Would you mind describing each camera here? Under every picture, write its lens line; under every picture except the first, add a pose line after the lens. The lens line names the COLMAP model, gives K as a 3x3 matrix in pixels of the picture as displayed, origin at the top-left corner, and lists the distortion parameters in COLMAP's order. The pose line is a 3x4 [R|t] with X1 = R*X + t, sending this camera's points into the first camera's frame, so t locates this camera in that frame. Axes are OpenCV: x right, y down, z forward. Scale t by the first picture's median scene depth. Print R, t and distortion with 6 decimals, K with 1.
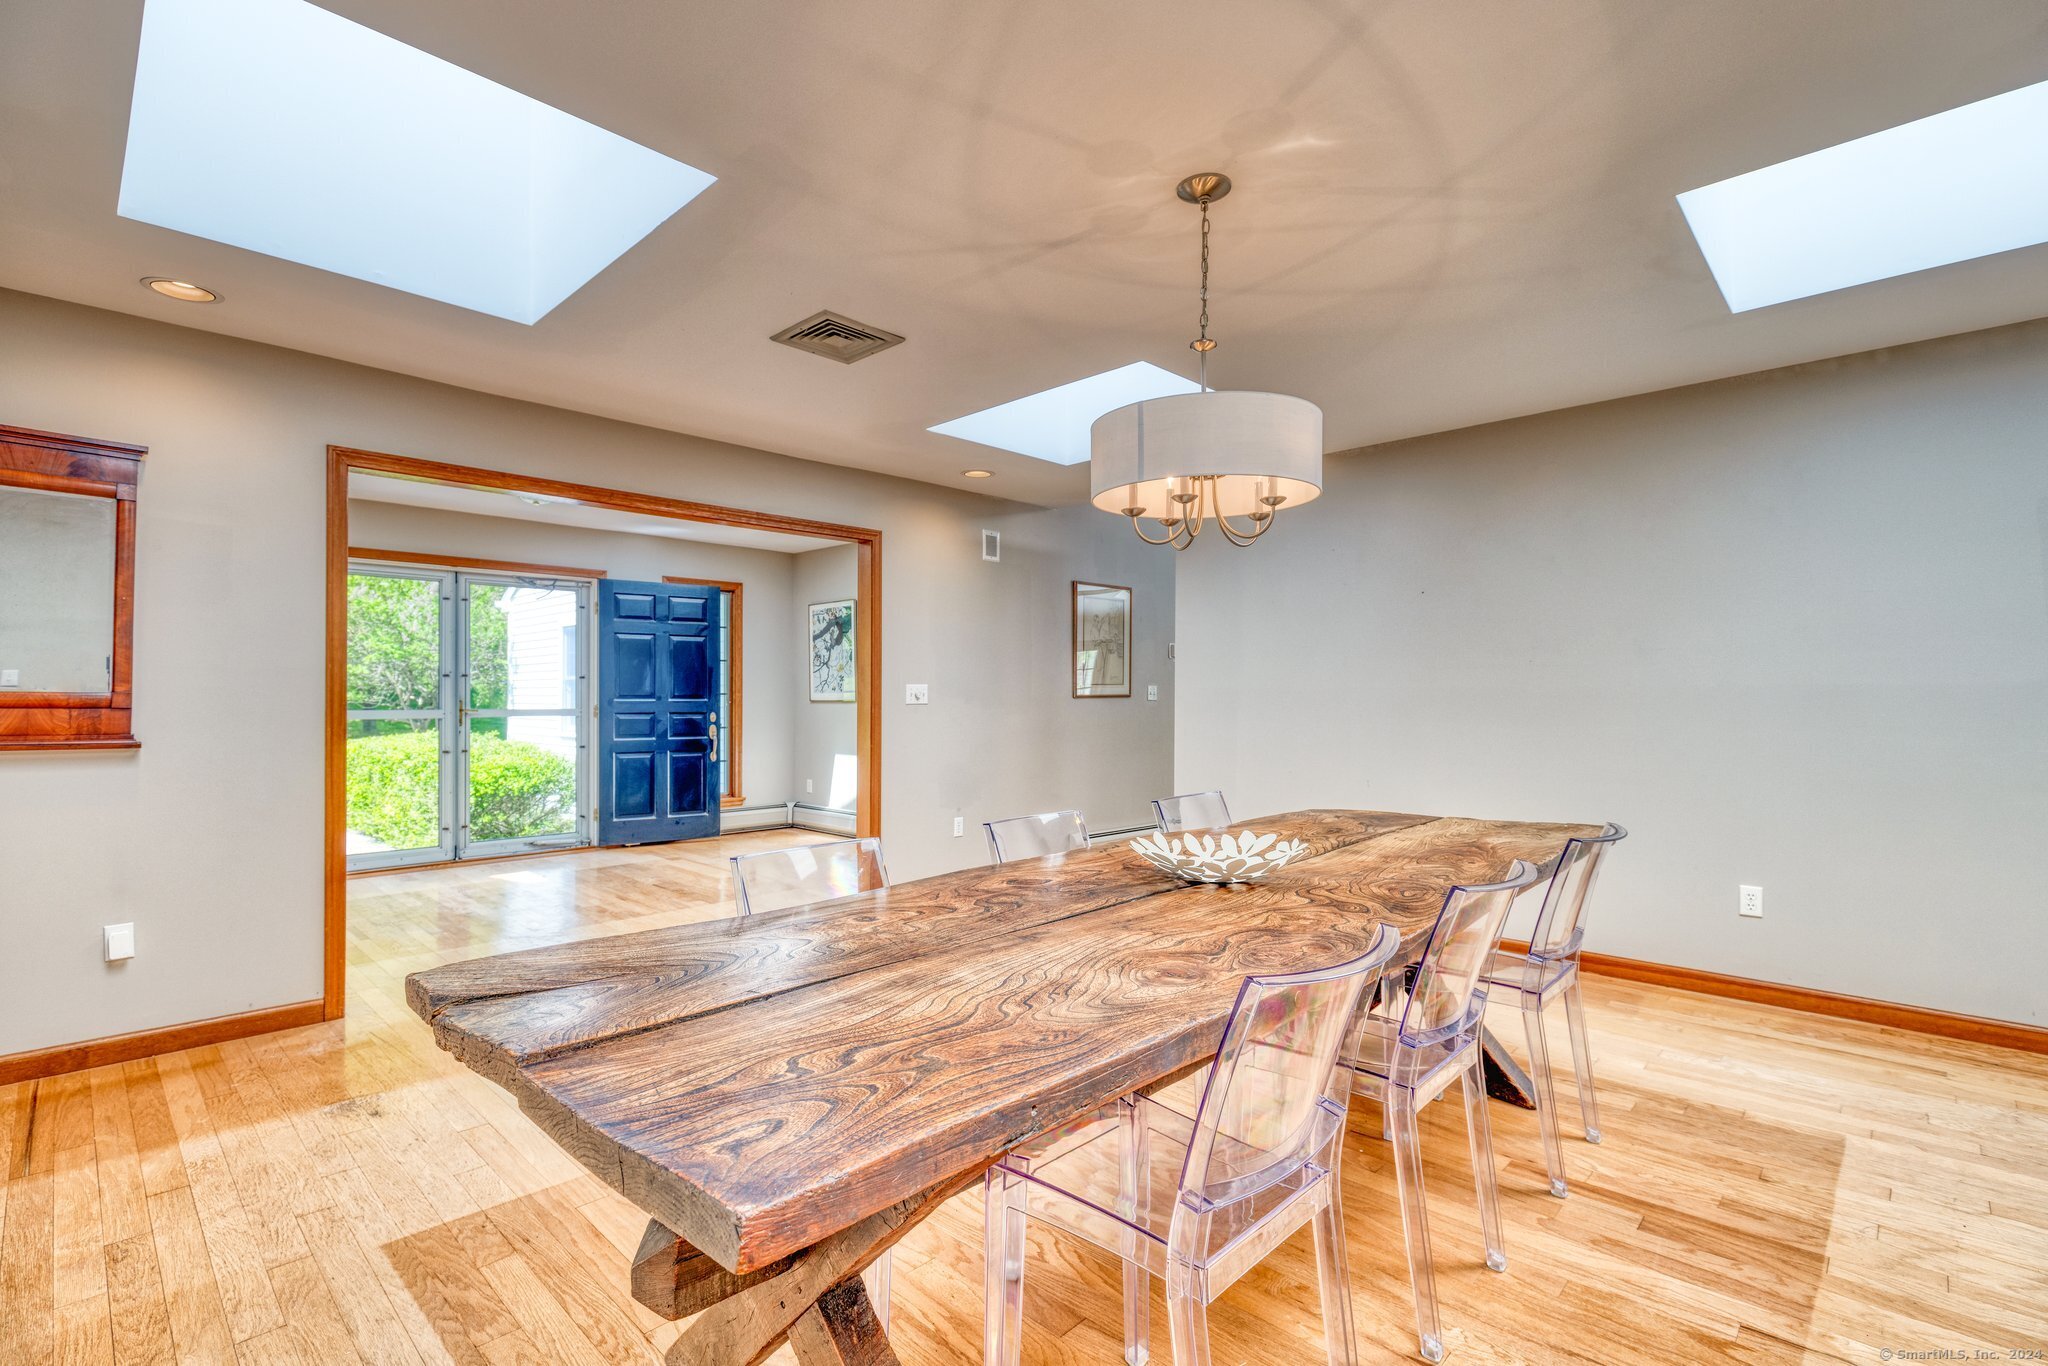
lens RADIAL K [[922.2, 0, 1040.9], [0, 922.2, 686.3], [0, 0, 1]] dist [-0.004342, -0.000295]
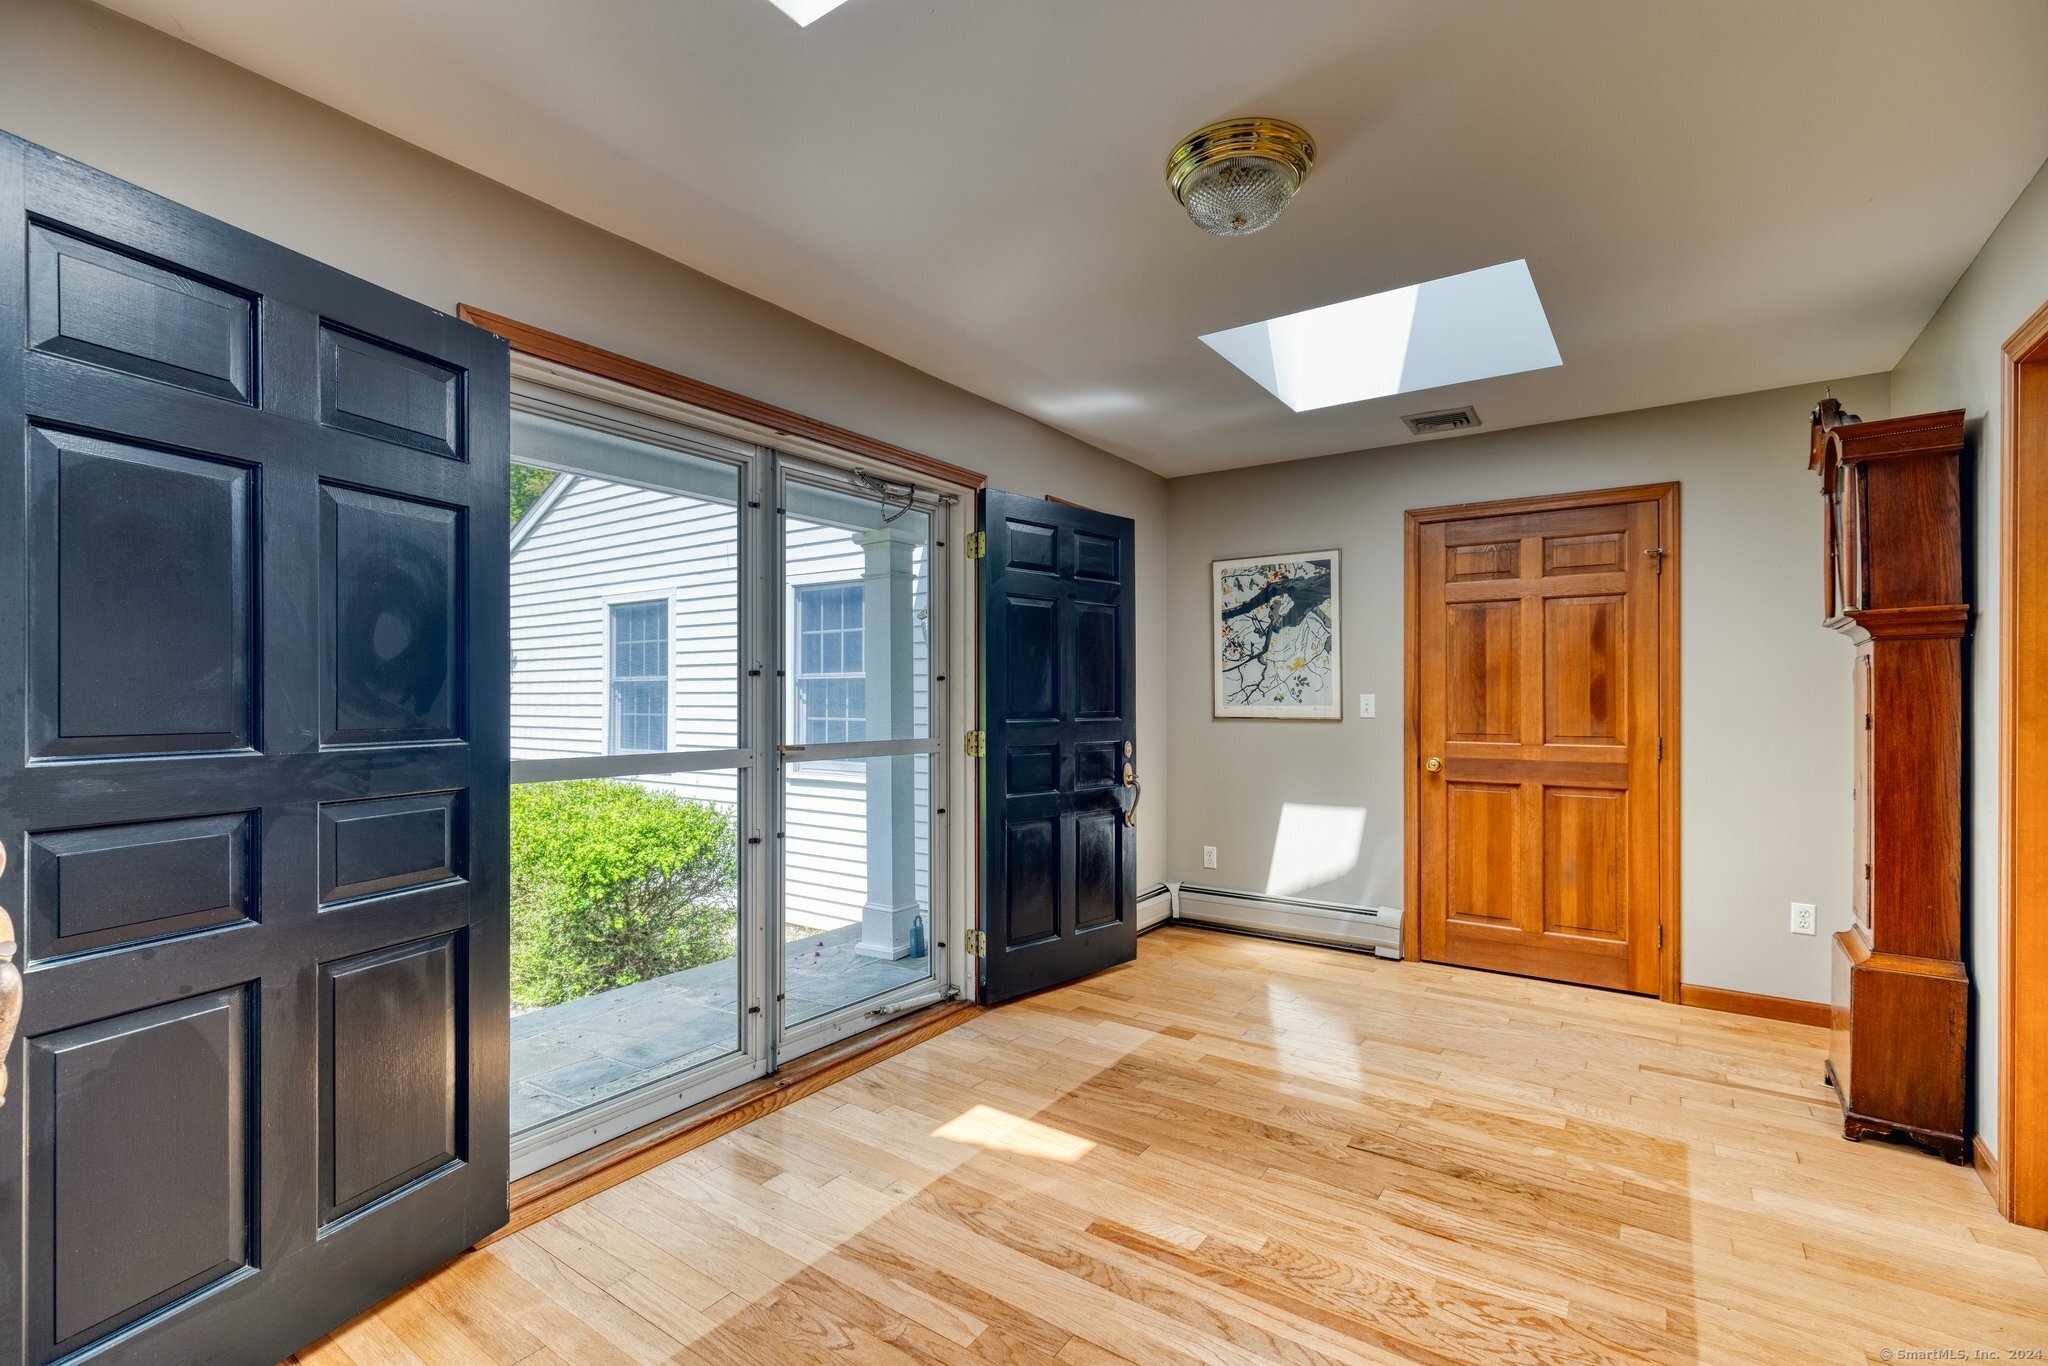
lens RADIAL K [[922.2, 0, 1008.2], [0, 922.2, 691.8], [0, 0, 1]] dist [-0.004342, -0.000295]
pose [[0.989252, 0.002780, 0.146196, -0.485714], [-0.002563, 0.999995, -0.001678, -0.000259], [-0.146200, 0.001285, 0.989254, 0.424283]]
